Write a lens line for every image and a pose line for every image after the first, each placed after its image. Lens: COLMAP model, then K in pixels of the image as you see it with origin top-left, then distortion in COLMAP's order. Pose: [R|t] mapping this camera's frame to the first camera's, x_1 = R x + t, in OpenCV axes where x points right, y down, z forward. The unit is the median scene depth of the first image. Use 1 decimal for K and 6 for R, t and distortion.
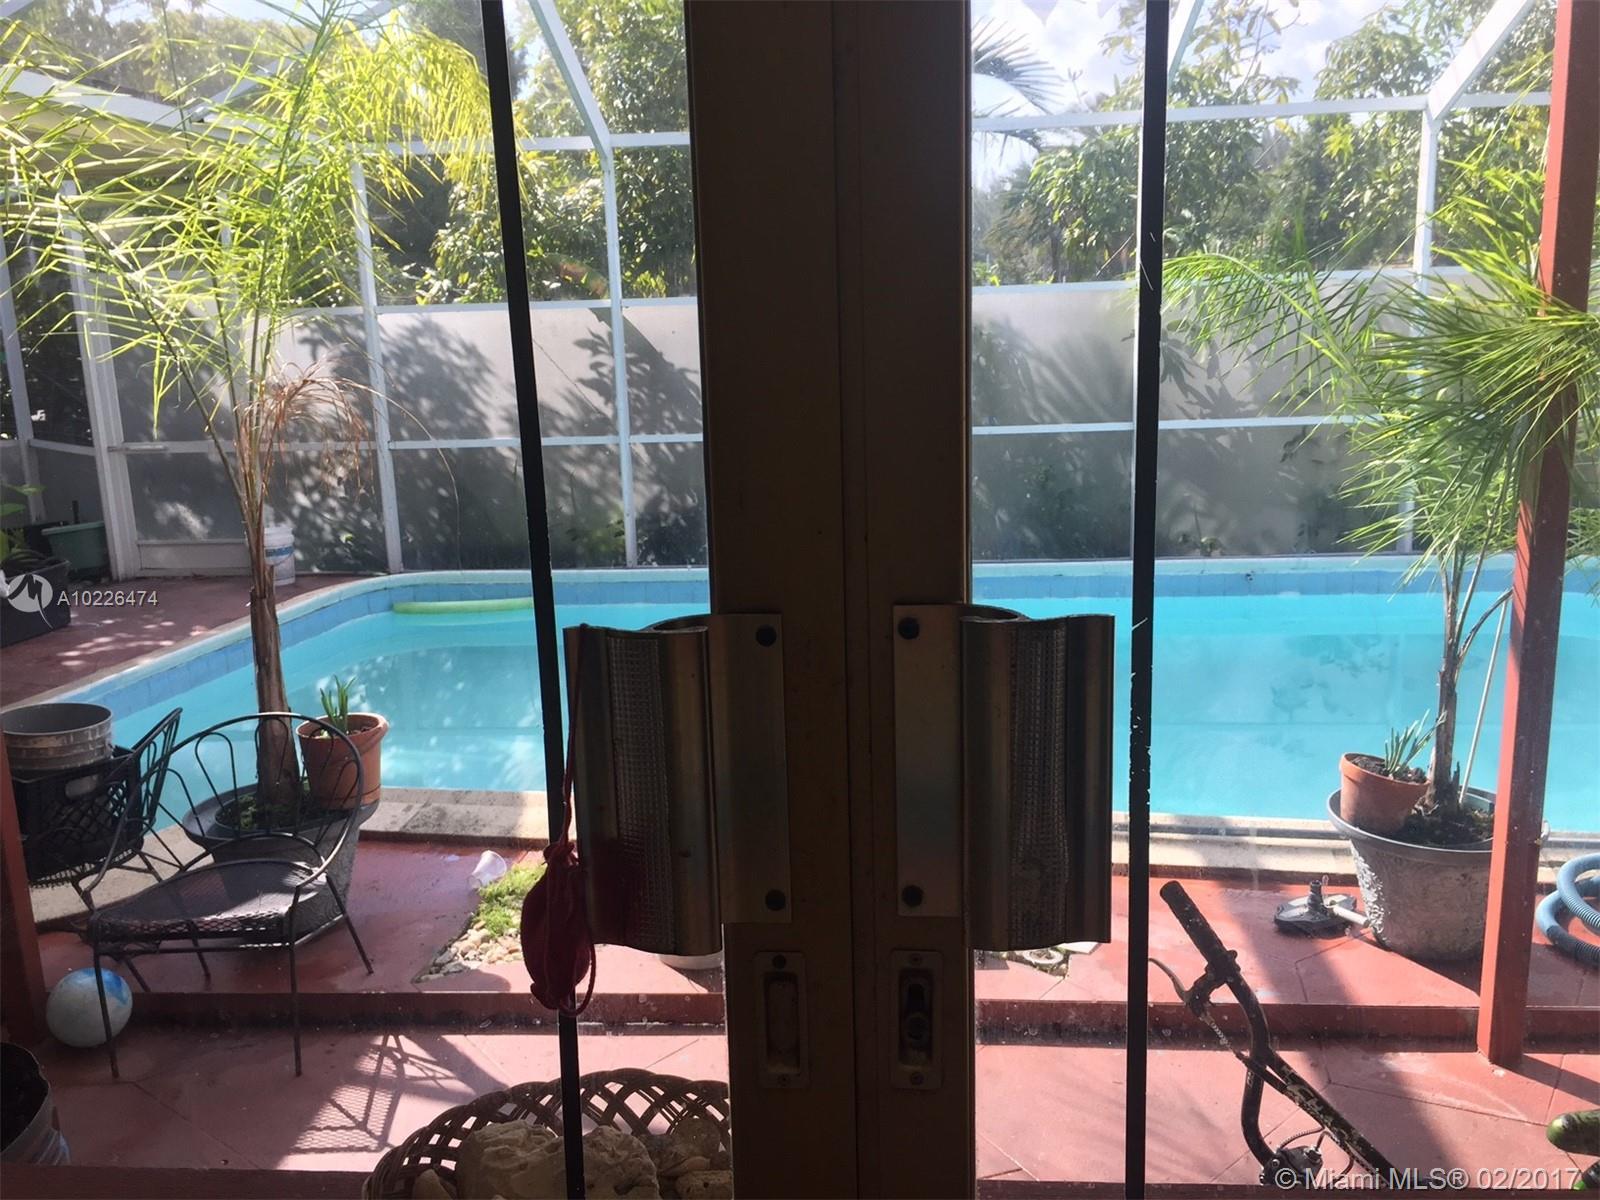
lens RADIAL K [[1374.6, 0, 800.3], [0, 1374.6, 602.2], [0, 0, 1]] dist [0.012671, 0.012628]
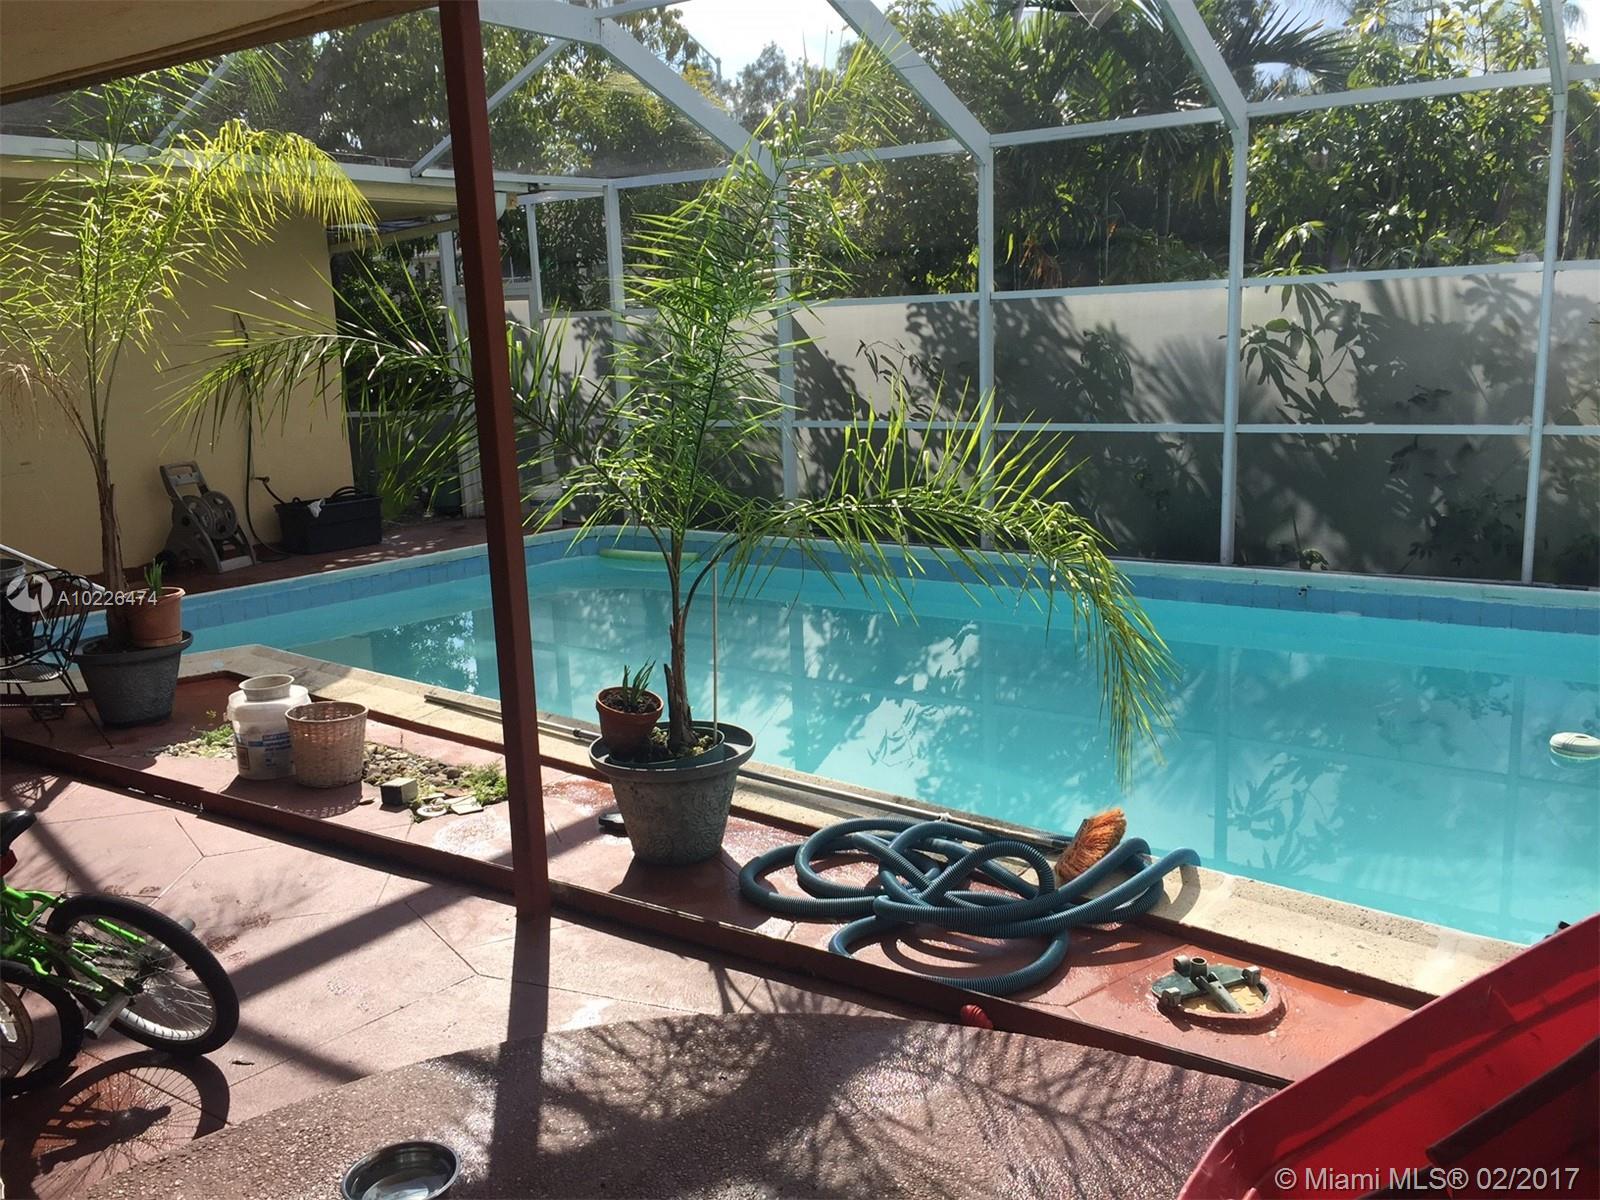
lens RADIAL K [[1374.6, 0, 802.5], [0, 1374.6, 600.8], [0, 0, 1]] dist [0.012671, 0.012628]
pose [[0.867821, 0.099183, -0.486877, 0.467115], [-0.095441, 0.994903, 0.032558, -0.009652], [0.487625, 0.018213, 0.872863, 0.005171]]
